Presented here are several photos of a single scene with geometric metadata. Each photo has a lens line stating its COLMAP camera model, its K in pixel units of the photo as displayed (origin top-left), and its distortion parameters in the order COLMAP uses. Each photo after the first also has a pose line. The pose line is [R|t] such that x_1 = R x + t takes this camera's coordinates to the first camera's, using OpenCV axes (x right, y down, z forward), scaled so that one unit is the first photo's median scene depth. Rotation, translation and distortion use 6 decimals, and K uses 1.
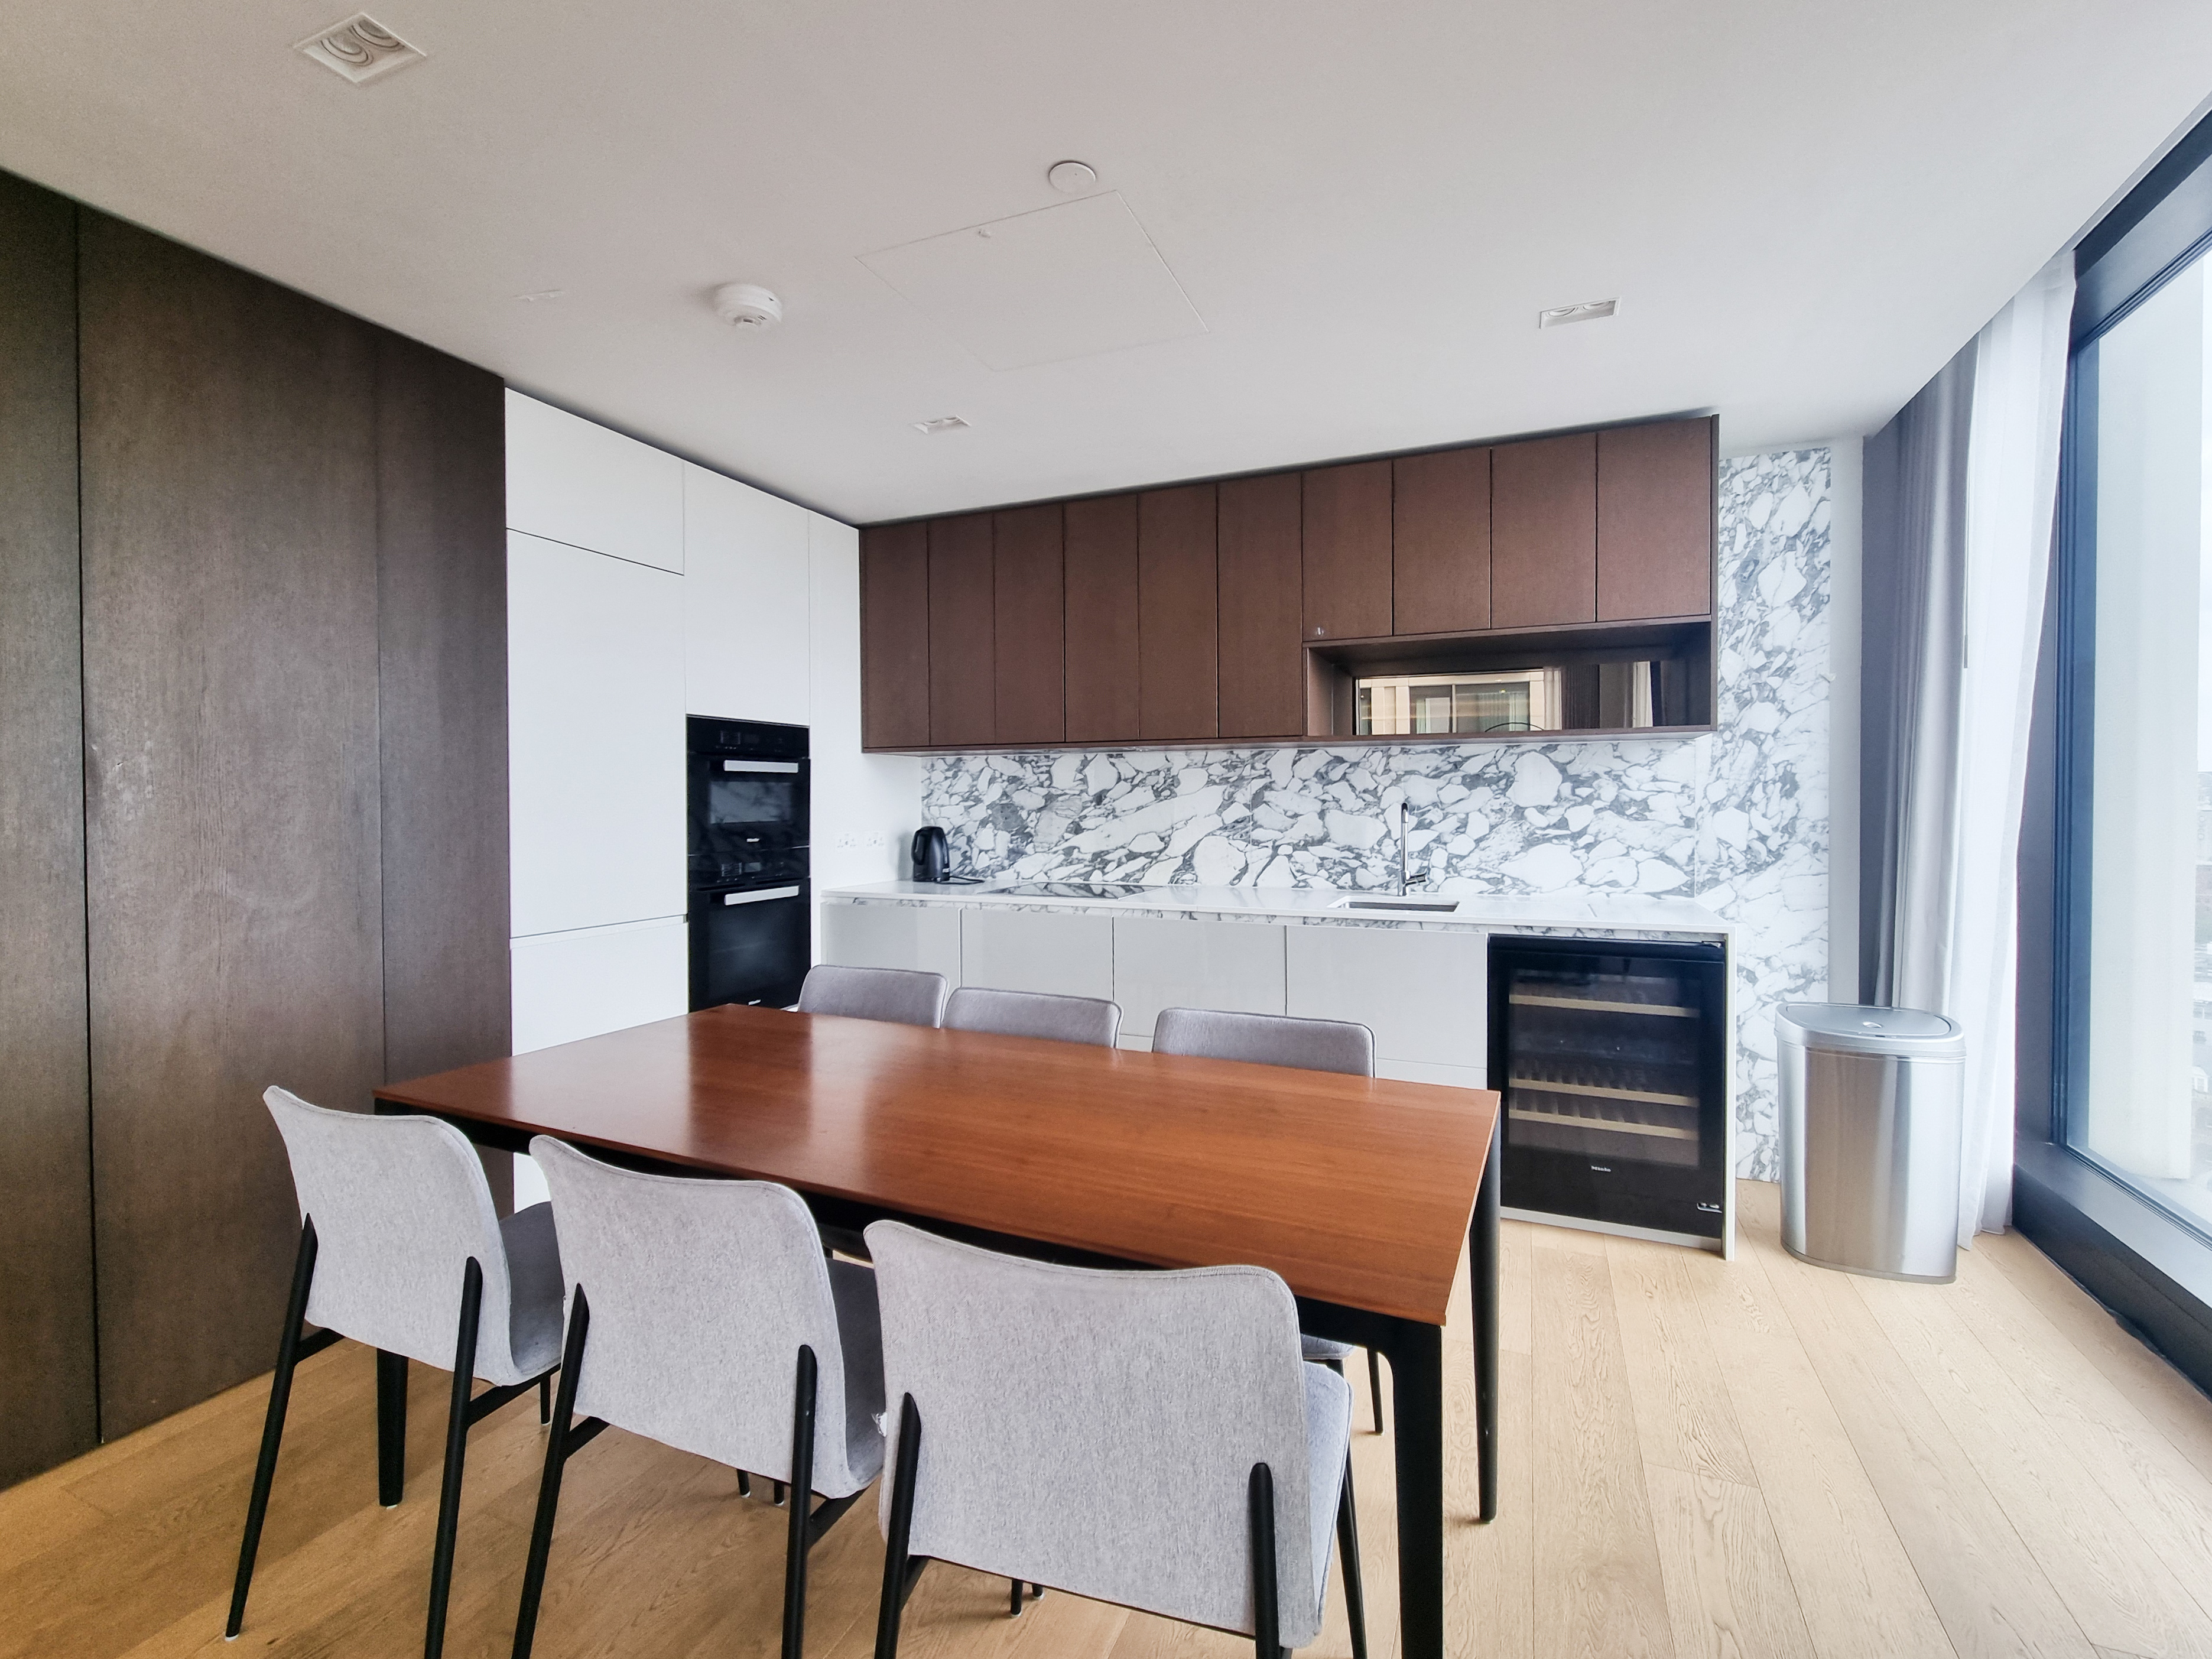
lens RADIAL K [[975.3, 0, 1106.0], [0, 975.3, 829.5], [0, 0, 1]] dist [-0.002417, -0.002285]
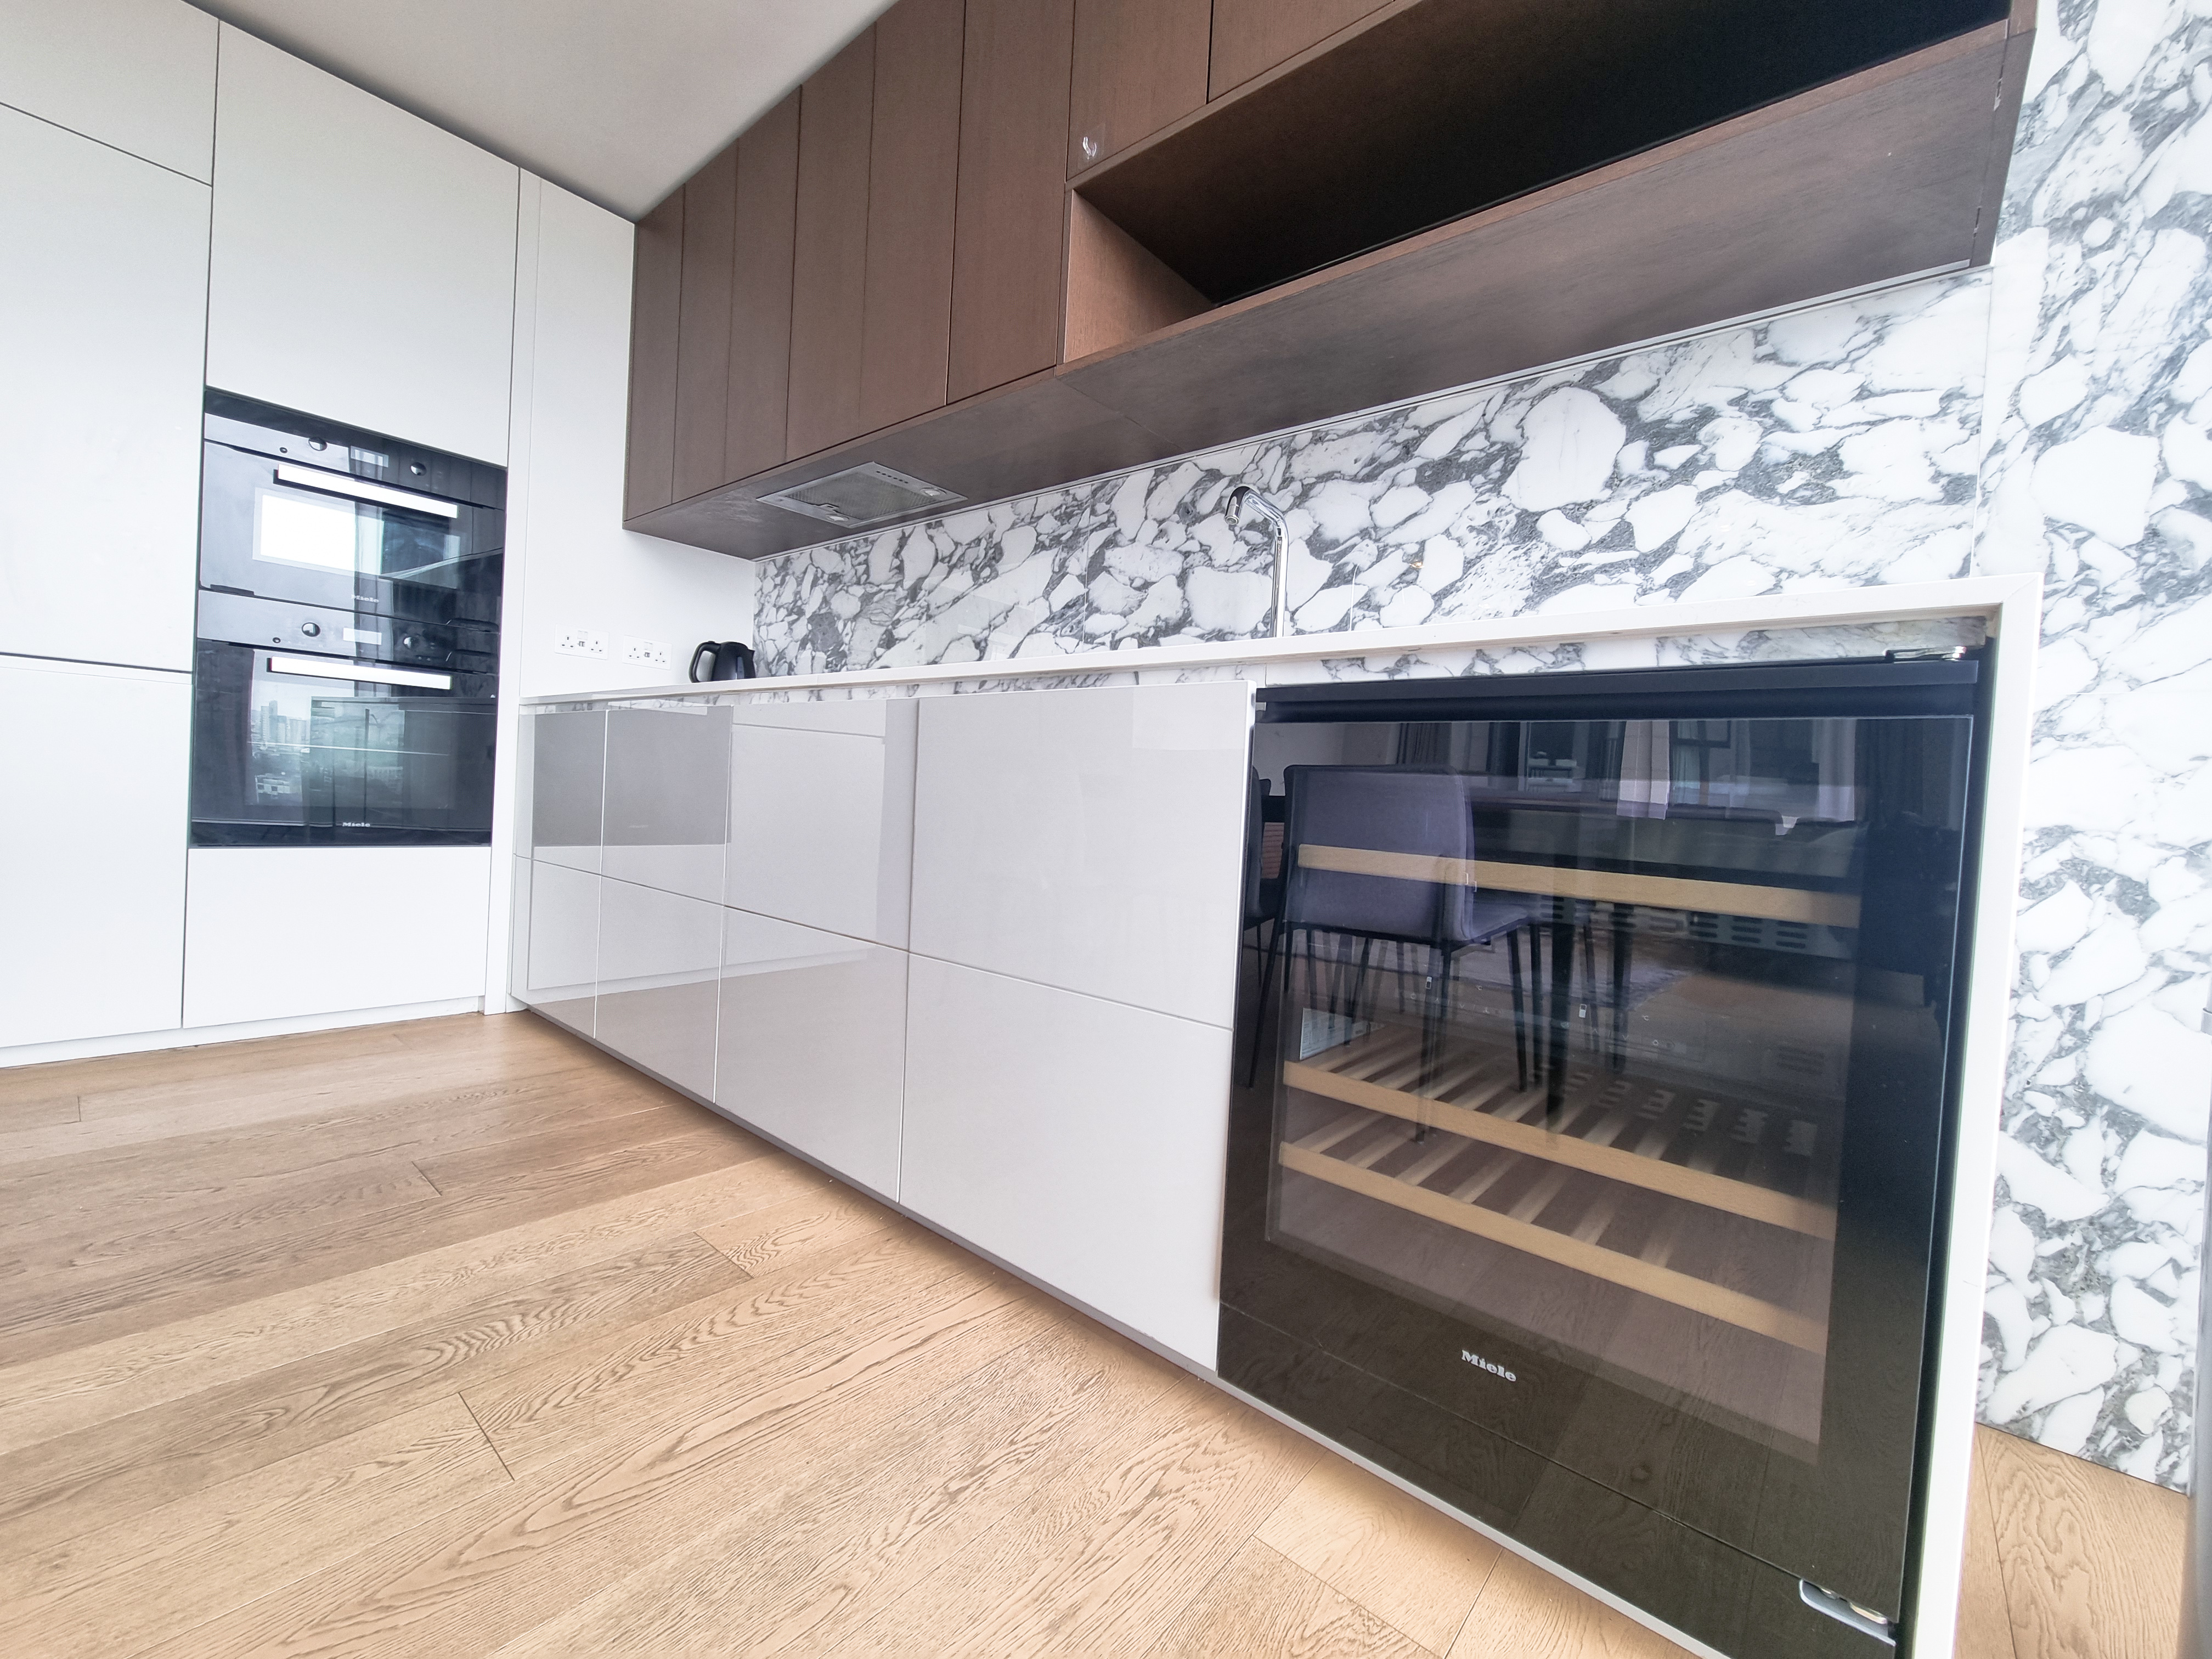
lens RADIAL K [[891.6, 0, 1106.0], [0, 891.6, 829.5], [0, 0, 1]] dist [-0.004870, -0.000445]
pose [[0.953095, 0.069123, -0.294672, 0.351607], [-0.069628, 0.997534, 0.008792, 0.131902], [0.294553, 0.012138, 0.955558, 0.512262]]
